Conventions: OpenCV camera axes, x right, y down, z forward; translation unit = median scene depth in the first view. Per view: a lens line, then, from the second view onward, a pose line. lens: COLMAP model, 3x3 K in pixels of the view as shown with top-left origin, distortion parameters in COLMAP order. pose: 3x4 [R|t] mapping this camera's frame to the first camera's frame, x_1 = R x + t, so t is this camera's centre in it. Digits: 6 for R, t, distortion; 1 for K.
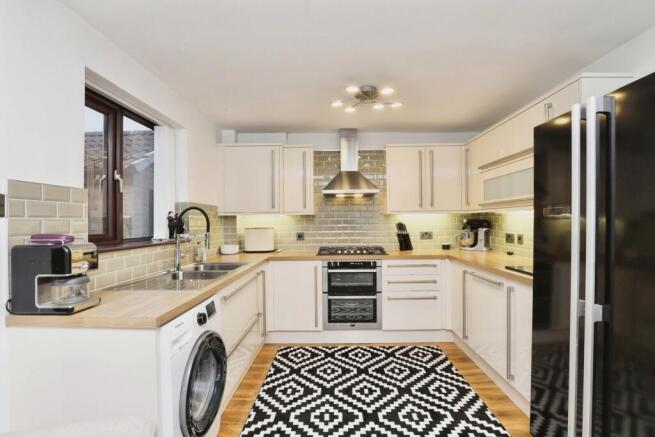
lens RADIAL K [[303.5, 0, 326.4], [0, 303.5, 219.5], [0, 0, 1]] dist [-0.025595, 0.000972]
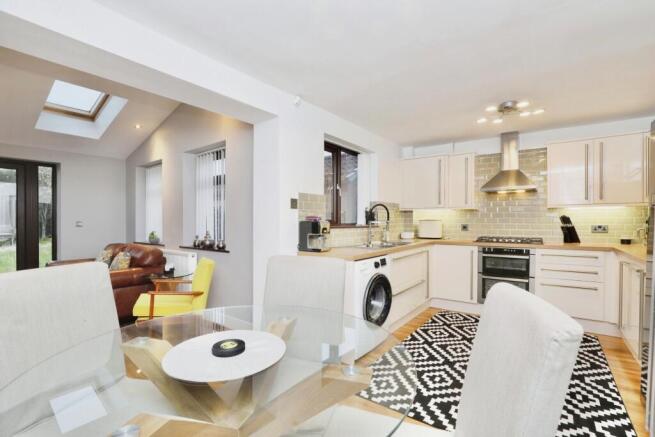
lens RADIAL K [[303.5, 0, 327.8], [0, 303.5, 220.0], [0, 0, 1]] dist [-0.025595, 0.000972]
pose [[0.800096, 0.008577, -0.599811, 0.232857], [-0.007156, 0.999963, 0.004754, 0.029146], [0.599829, 0.000488, 0.800128, -0.334265]]
